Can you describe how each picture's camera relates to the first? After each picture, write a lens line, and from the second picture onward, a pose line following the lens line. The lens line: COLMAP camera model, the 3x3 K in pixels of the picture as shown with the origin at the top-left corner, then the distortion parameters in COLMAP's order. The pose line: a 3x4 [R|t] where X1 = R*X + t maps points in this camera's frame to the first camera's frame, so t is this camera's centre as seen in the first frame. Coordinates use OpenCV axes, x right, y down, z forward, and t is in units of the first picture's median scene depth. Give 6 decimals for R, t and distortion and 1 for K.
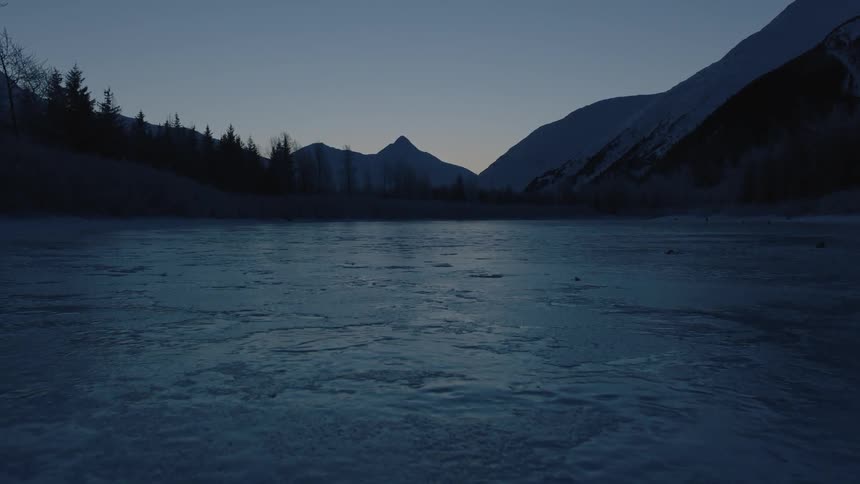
lens RADIAL K [[823.3, 0, 434.7], [0, 823.3, 244.3], [0, 0, 1]] dist [-0.116741, 0.159198]
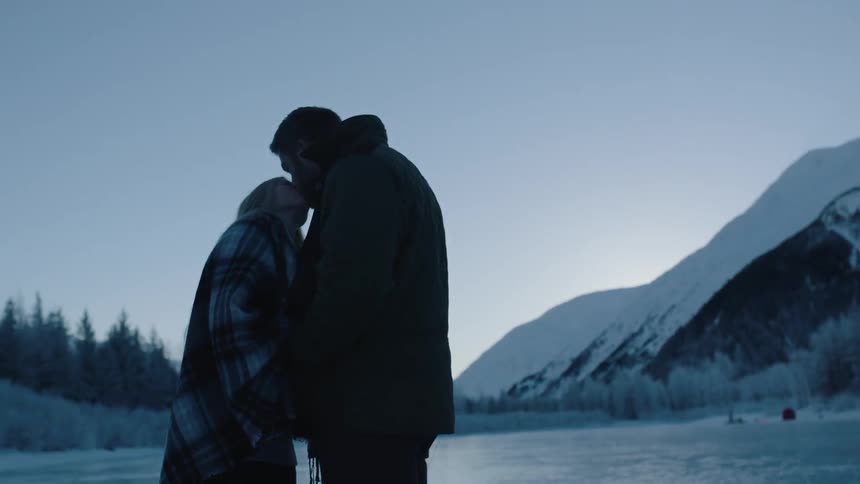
lens RADIAL K [[819.6, 0, 434.8], [0, 819.6, 246.8], [0, 0, 1]] dist [-0.109297, 0.123222]
pose [[0.997851, -0.032124, 0.057109, -0.018939], [0.045638, 0.966135, -0.253969, -0.009404], [-0.047017, 0.256030, 0.965525, 0.259162]]
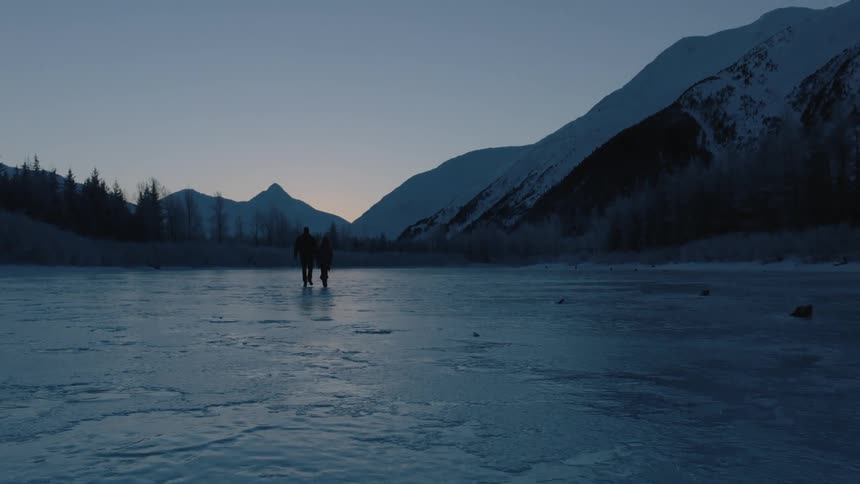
lens RADIAL K [[819.6, 0, 434.8], [0, 819.6, 246.8], [0, 0, 1]] dist [-0.109297, 0.123222]
pose [[0.988115, 0.003654, 0.153671, -0.000460], [0.004865, 0.998473, -0.055027, -0.000240], [-0.153638, 0.055121, 0.986589, 0.006617]]
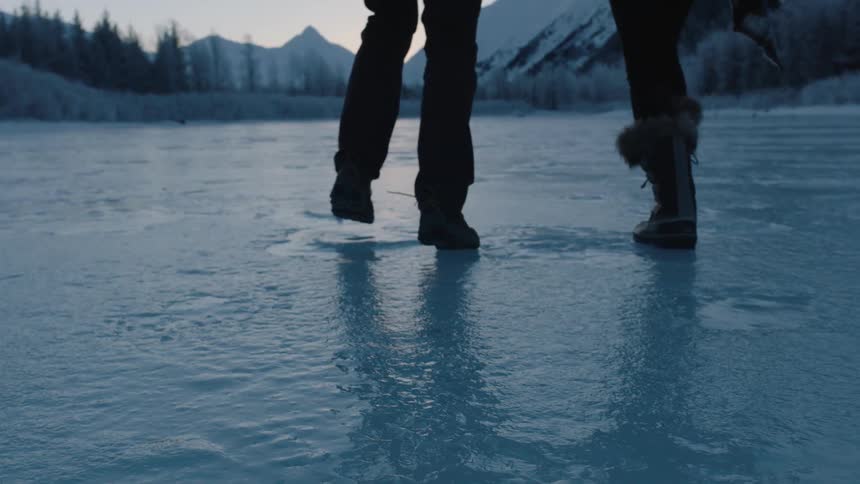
lens RADIAL K [[896.1, 0, 430.0], [0, 896.1, 242.0], [0, 0, 1]] dist [-0.140688, 0.216887]
pose [[0.995565, -0.029744, 0.089252, -0.006987], [0.020152, 0.994107, 0.106513, 0.000103], [-0.091894, -0.104242, 0.990298, 0.052843]]
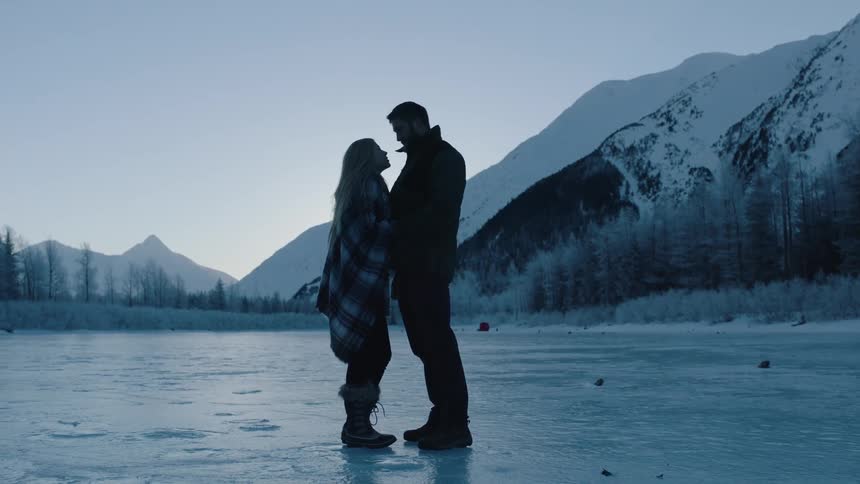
lens RADIAL K [[902.4, 0, 430.0], [0, 902.4, 242.0], [0, 0, 1]] dist [-0.123747, 0.183908]
pose [[0.965506, 0.020370, 0.259582, -0.002462], [0.013034, 0.991905, -0.126314, -0.001136], [-0.260054, 0.125341, 0.957425, 0.030885]]
